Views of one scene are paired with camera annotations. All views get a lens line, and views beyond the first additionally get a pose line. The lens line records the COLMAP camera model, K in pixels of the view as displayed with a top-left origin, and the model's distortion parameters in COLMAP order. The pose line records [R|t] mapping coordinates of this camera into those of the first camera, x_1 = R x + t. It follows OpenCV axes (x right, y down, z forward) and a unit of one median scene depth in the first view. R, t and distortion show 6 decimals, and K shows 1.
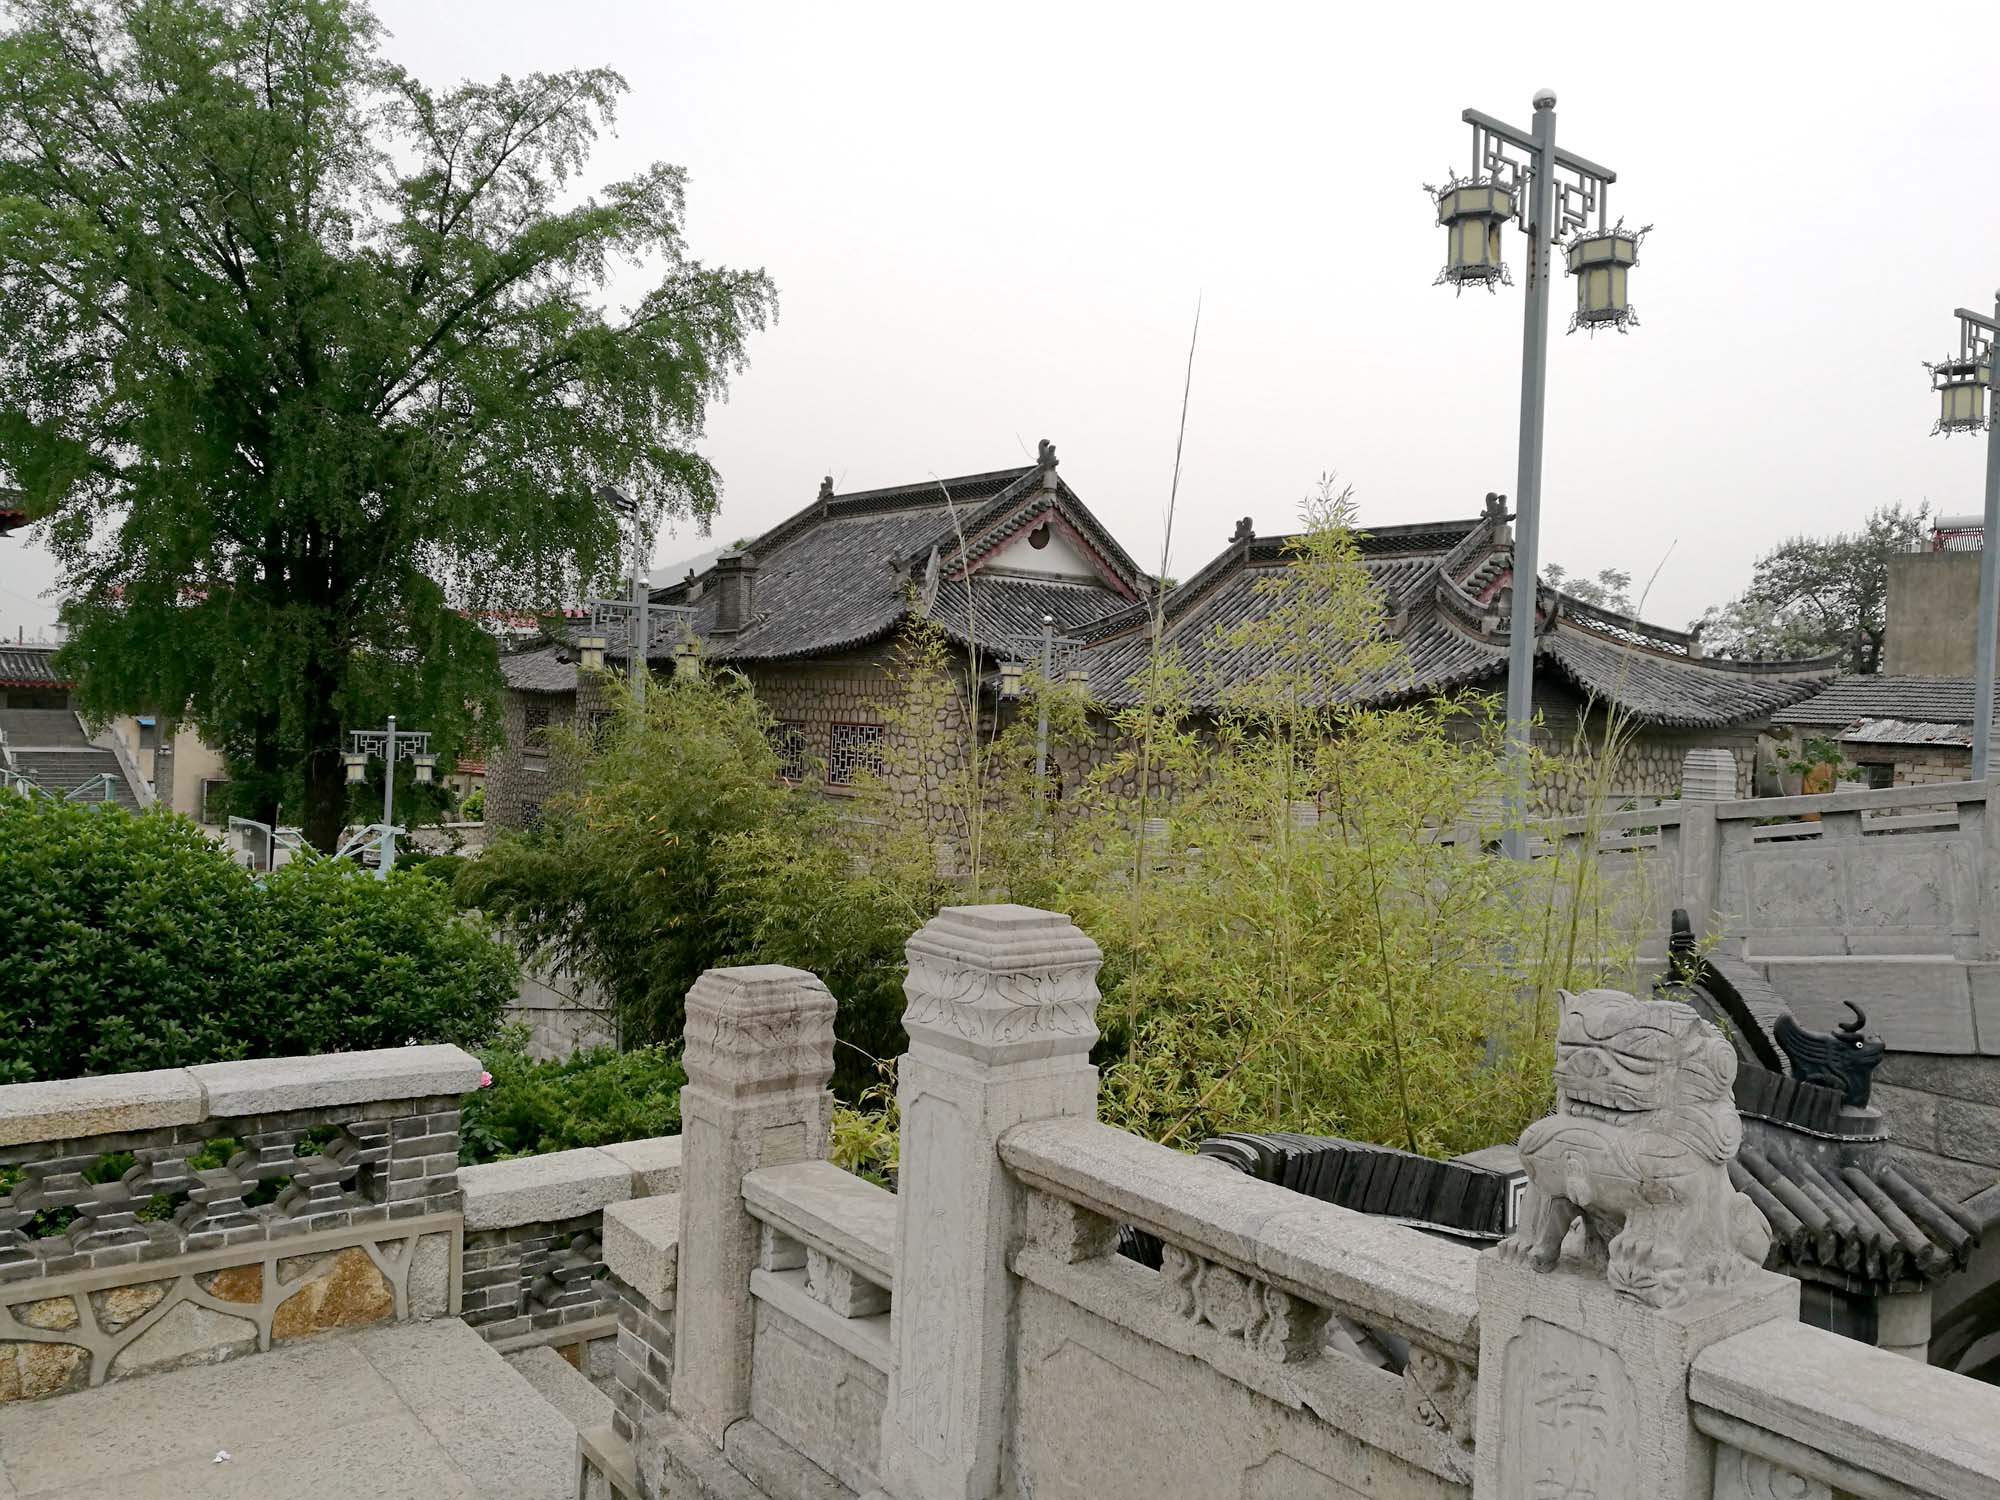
lens RADIAL K [[1547.4, 0, 996.0], [0, 1547.4, 739.3], [0, 0, 1]] dist [-0.003354, 0.013089]
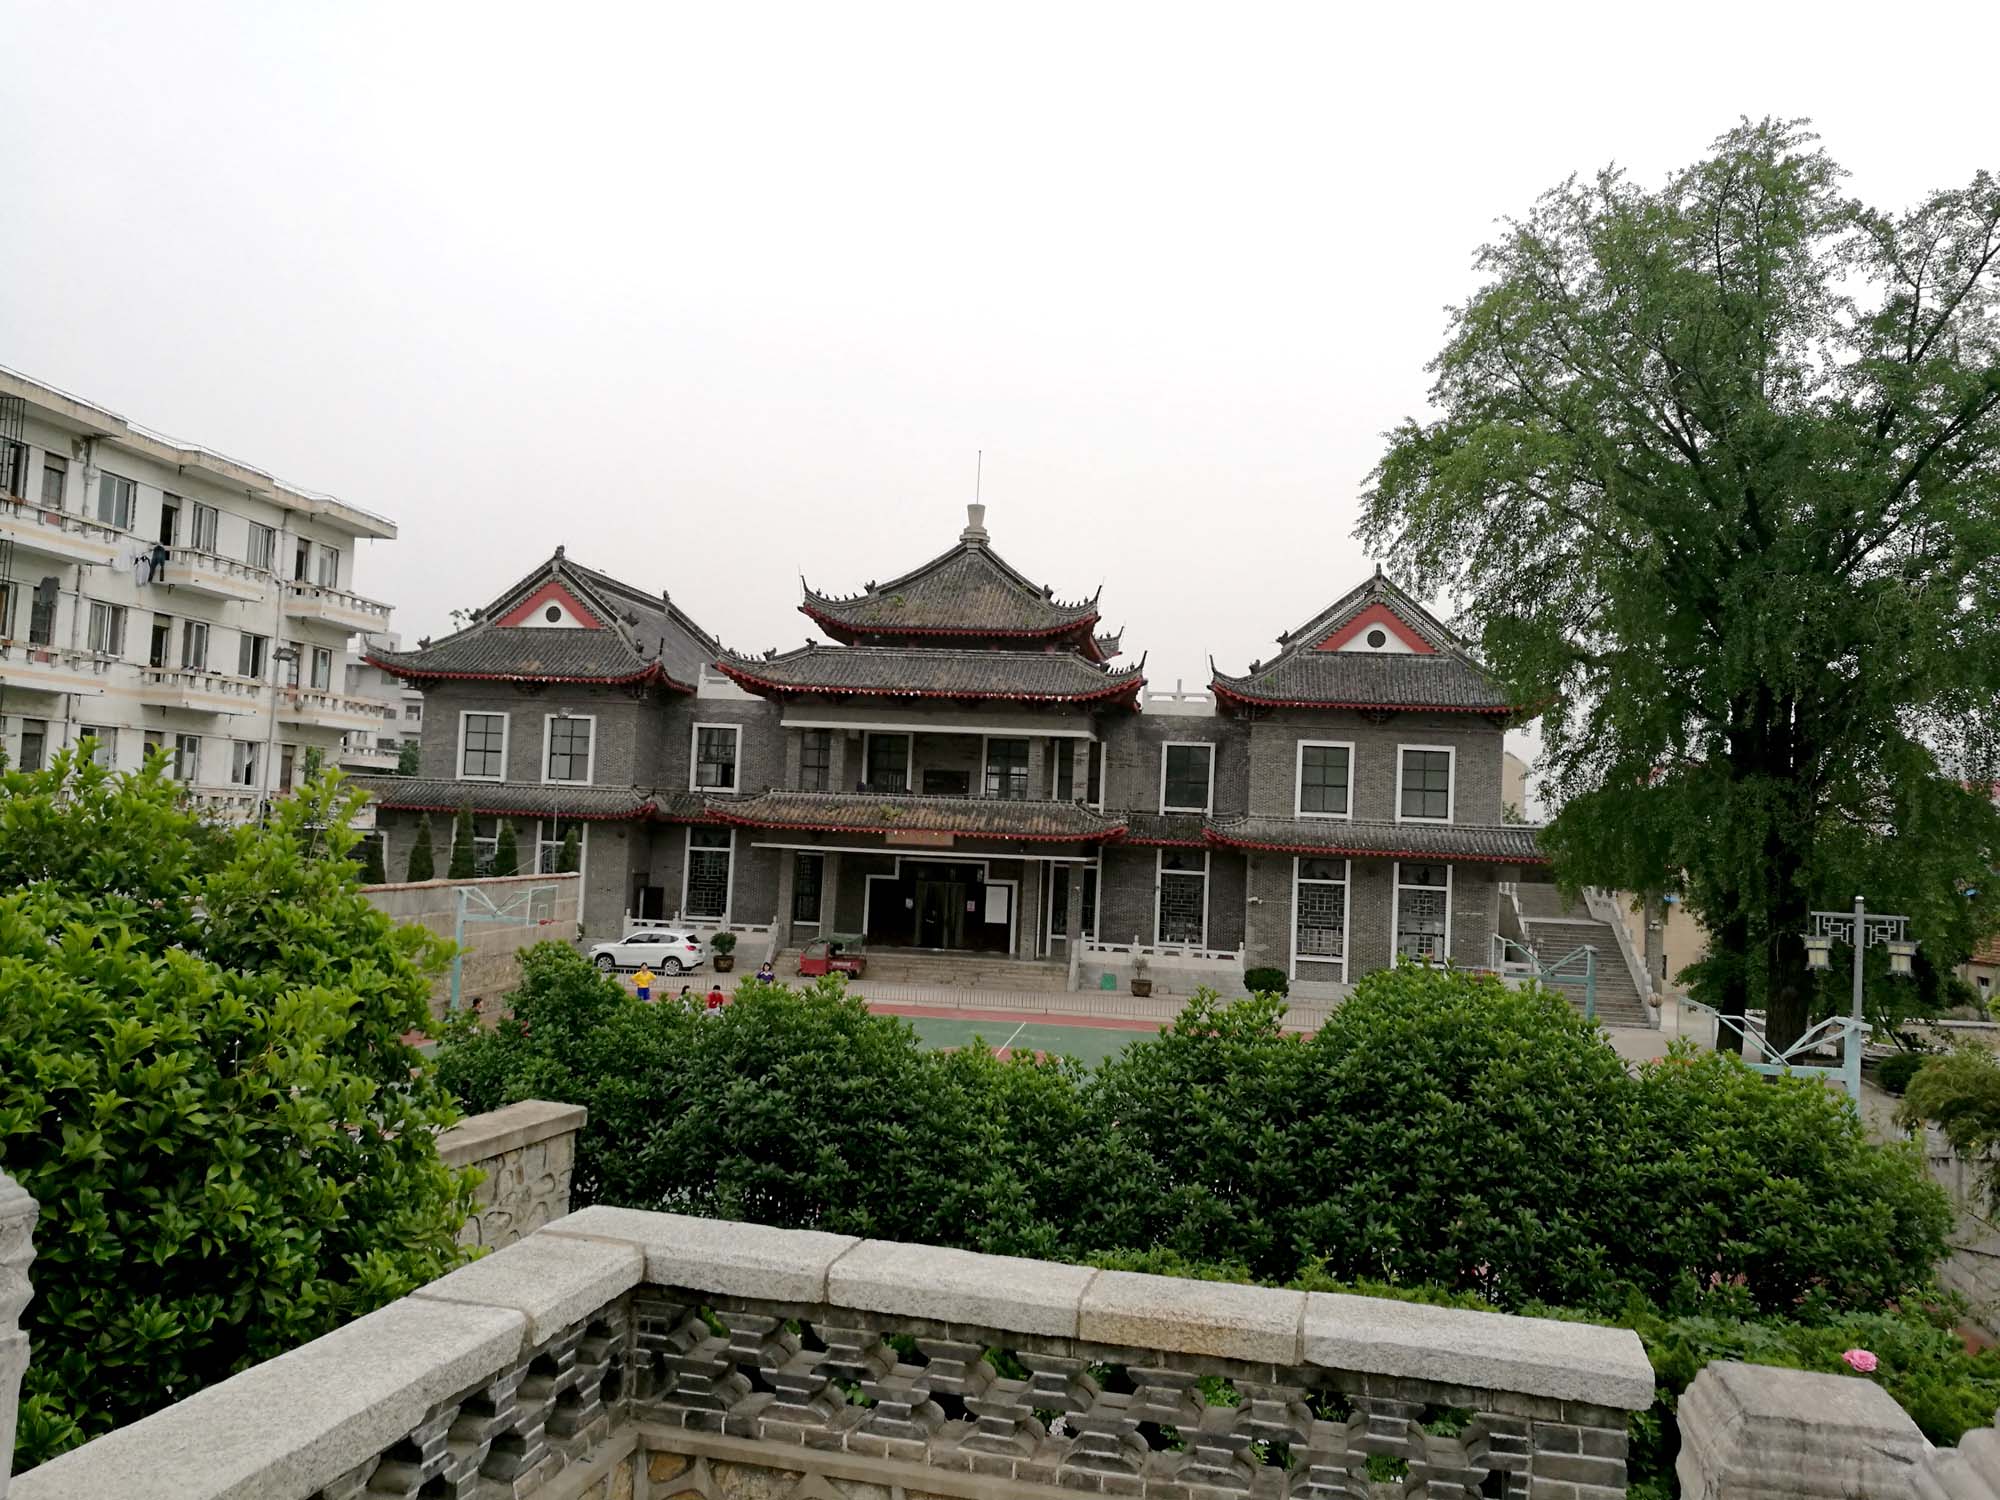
lens RADIAL K [[1547.4, 0, 996.0], [0, 1547.4, 739.3], [0, 0, 1]] dist [-0.003354, 0.013089]
pose [[0.617514, -0.058077, -0.784413, 0.027298], [-0.031870, 0.994604, -0.098729, -0.002844], [0.785914, 0.085966, 0.612331, 0.113029]]
